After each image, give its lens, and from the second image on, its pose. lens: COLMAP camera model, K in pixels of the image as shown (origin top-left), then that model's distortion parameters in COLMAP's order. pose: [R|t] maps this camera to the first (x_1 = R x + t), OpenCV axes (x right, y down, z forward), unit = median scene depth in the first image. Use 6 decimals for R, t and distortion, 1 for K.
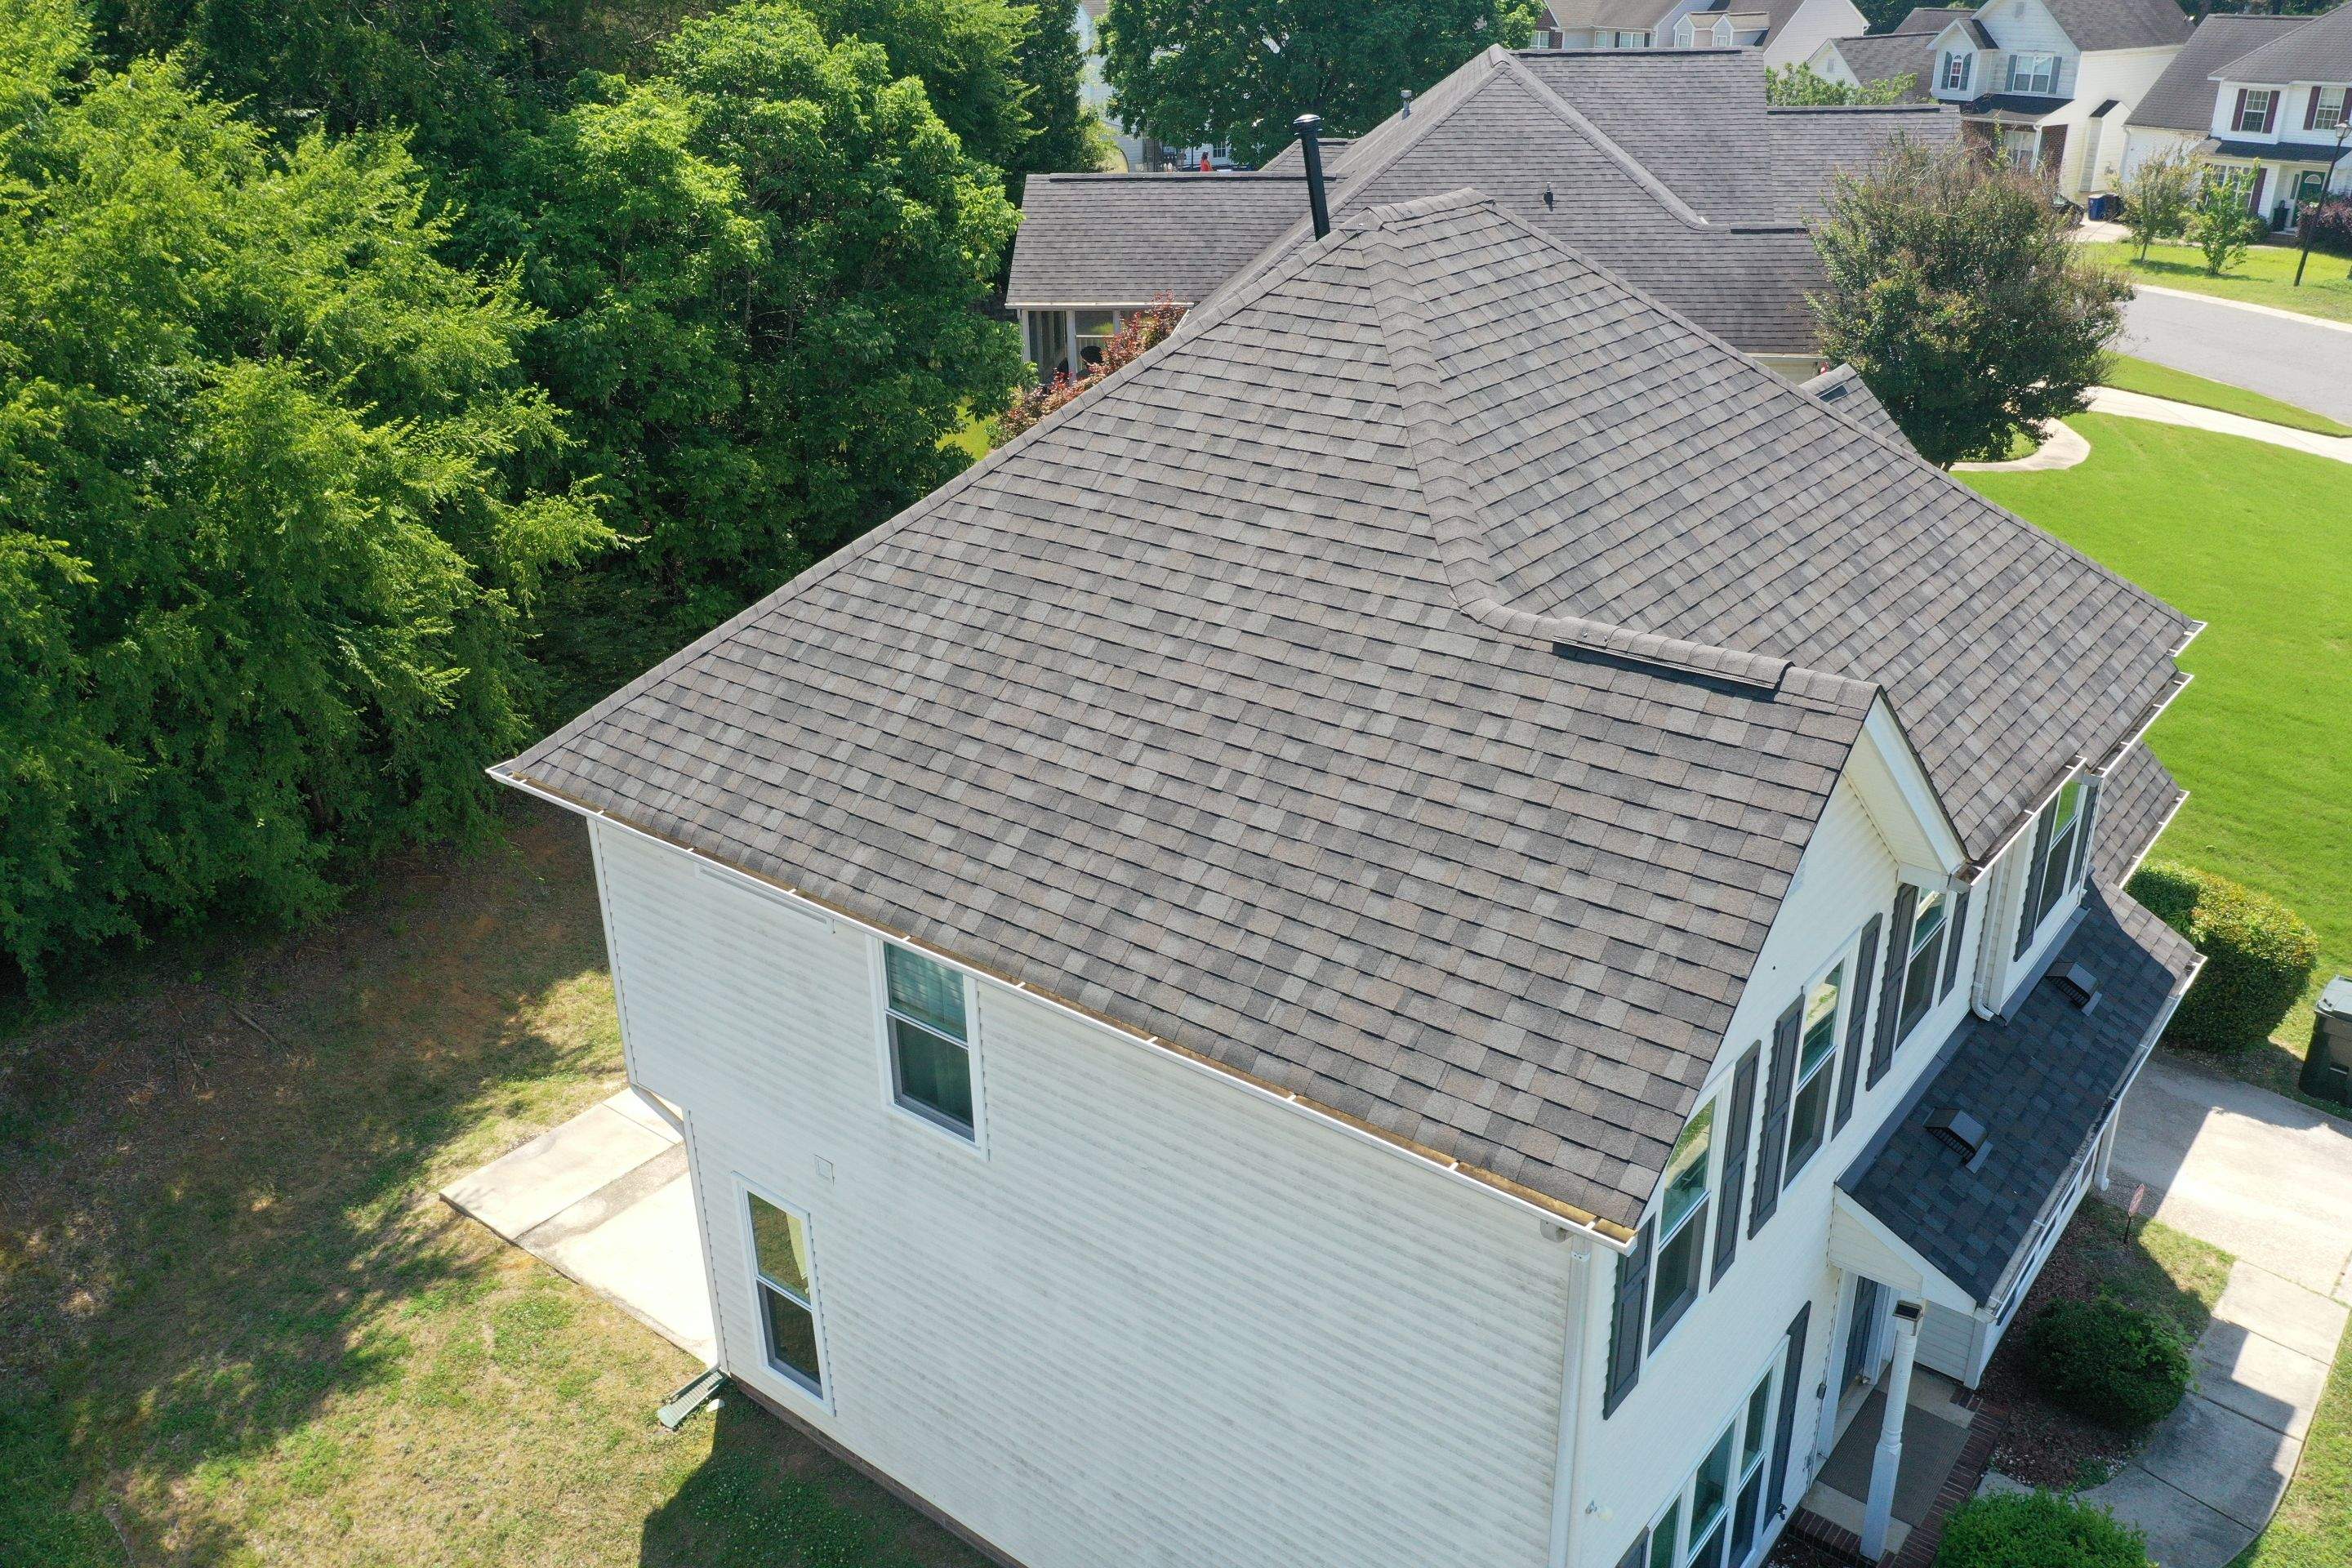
lens RADIAL K [[1897.3, 0, 1174.7], [0, 1897.3, 748.0], [0, 0, 1]] dist [0.002715, 0.033596]
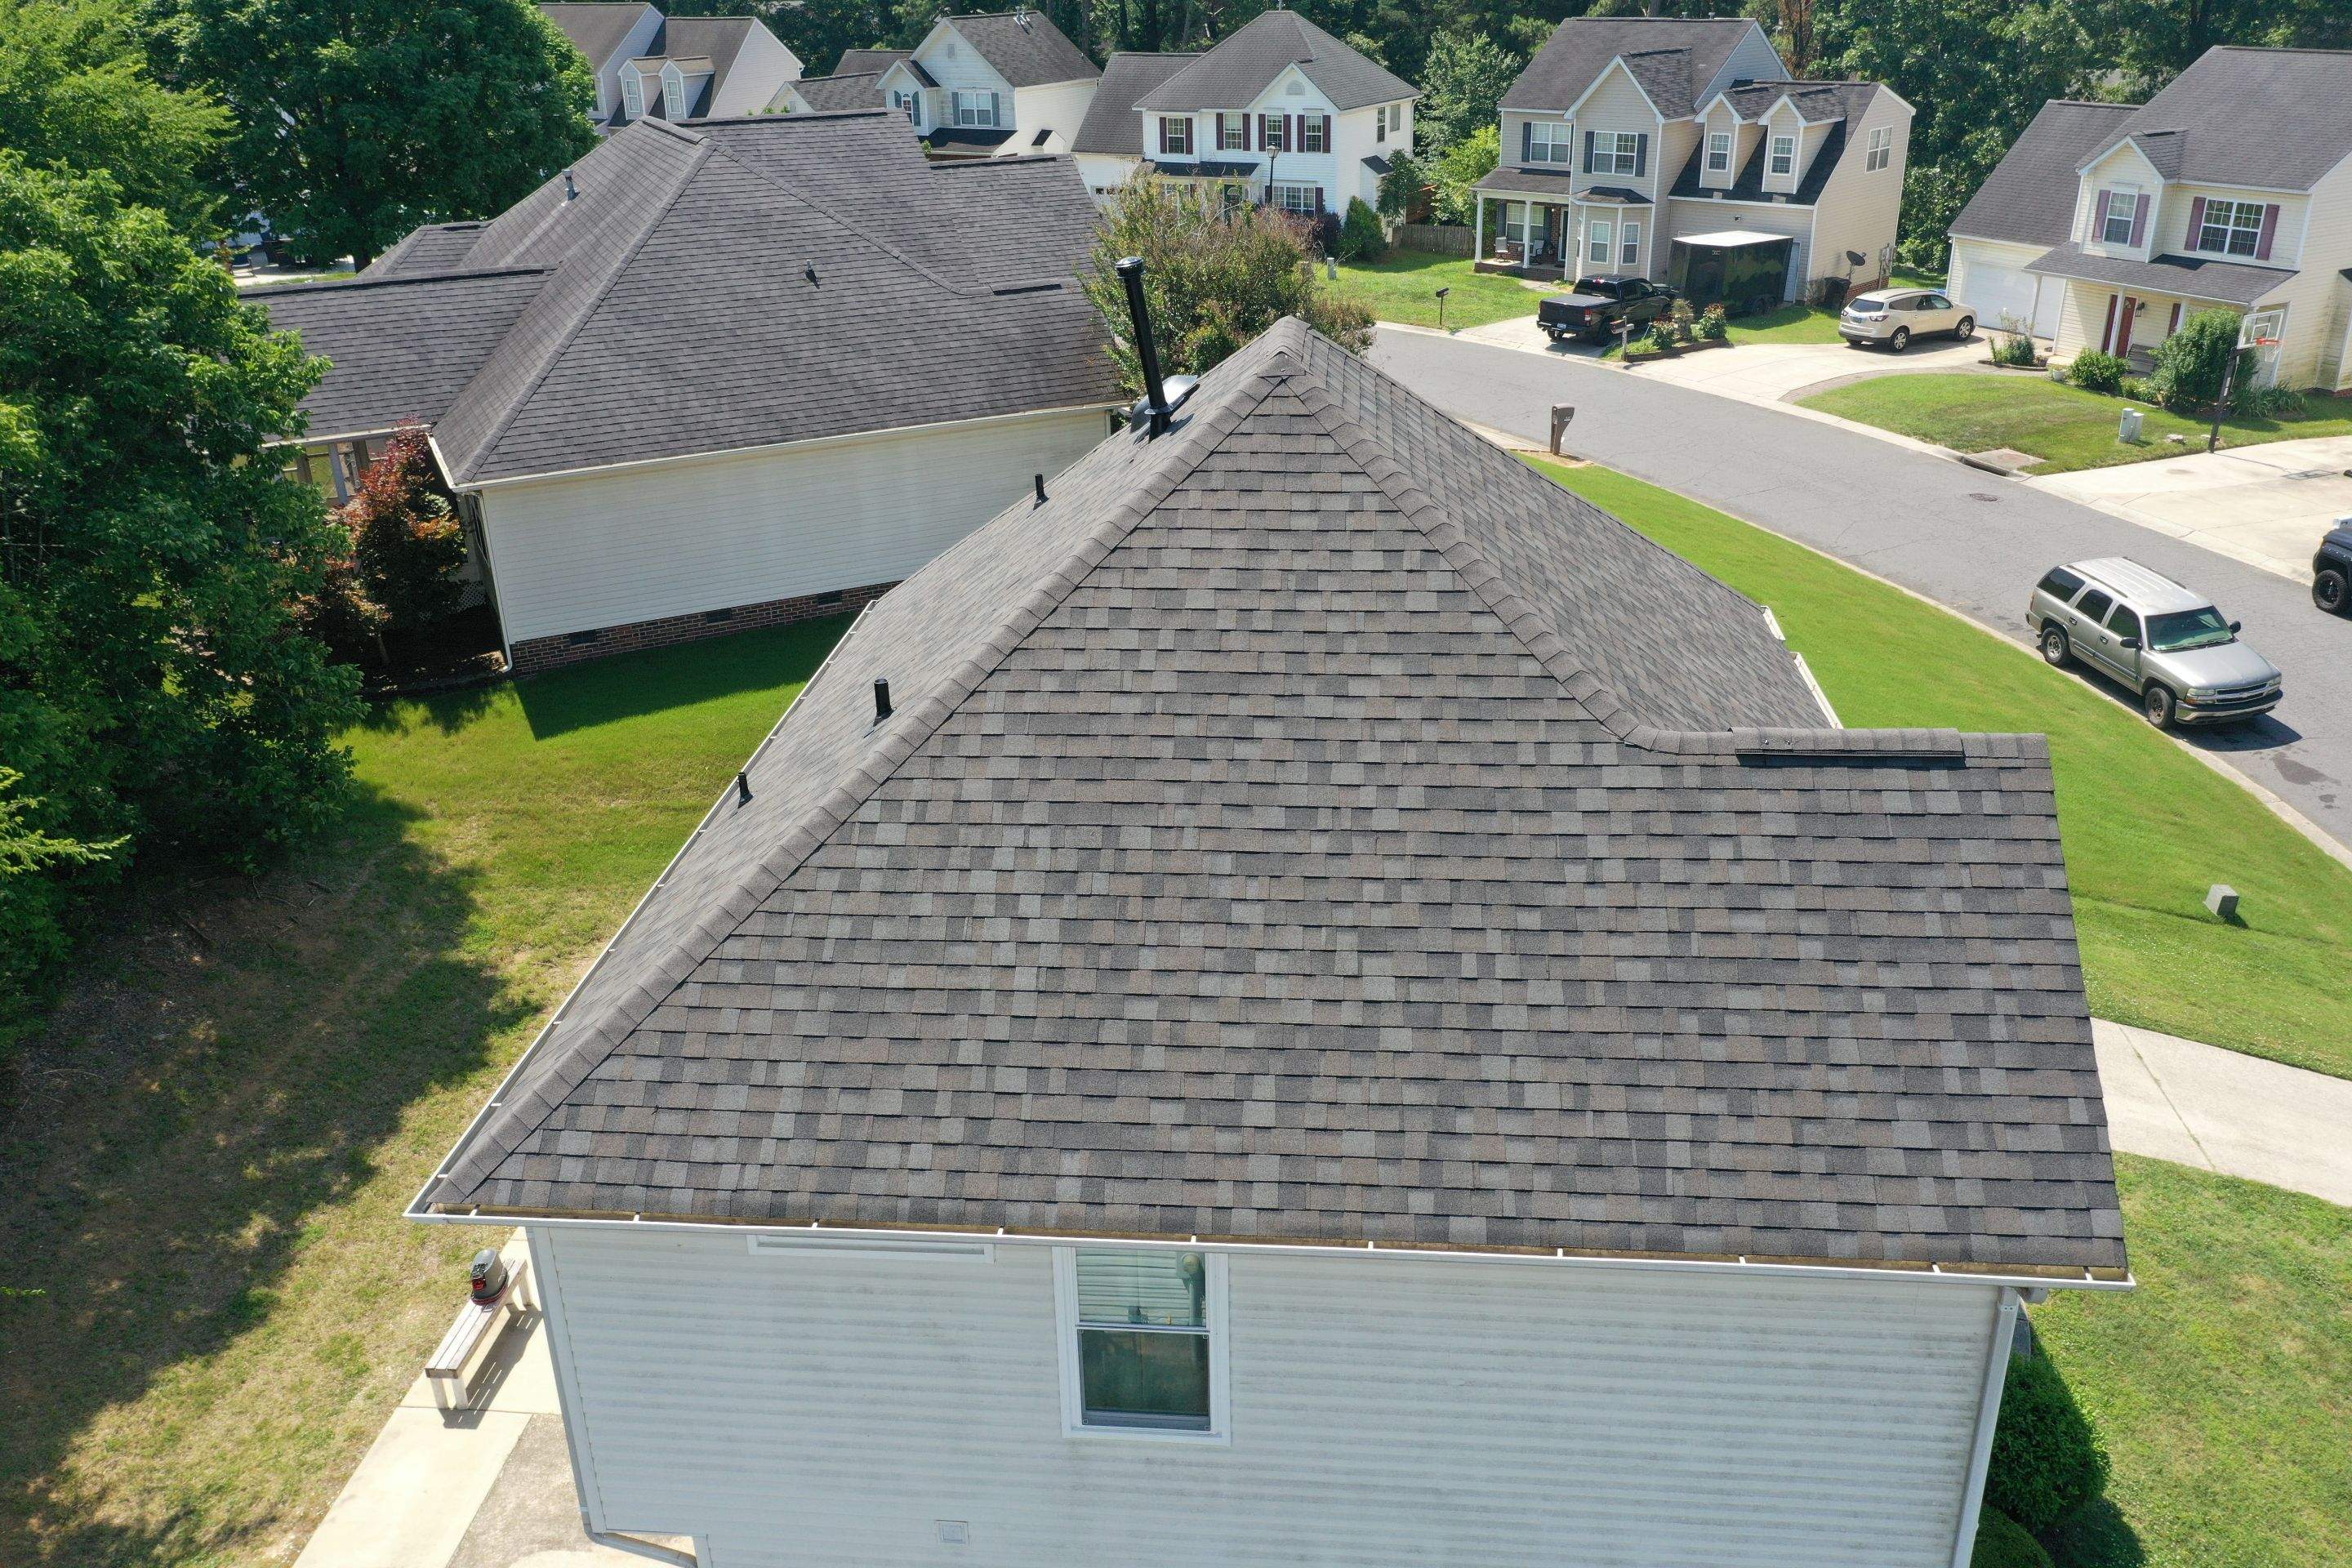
lens RADIAL K [[1897.3, 0, 1174.7], [0, 1897.3, 748.0], [0, 0, 1]] dist [0.002715, 0.033596]
pose [[0.834117, -0.216356, 0.507385, -0.535362], [0.222949, 0.973616, 0.048644, -0.162601], [-0.504522, 0.072546, 0.860345, 0.227956]]
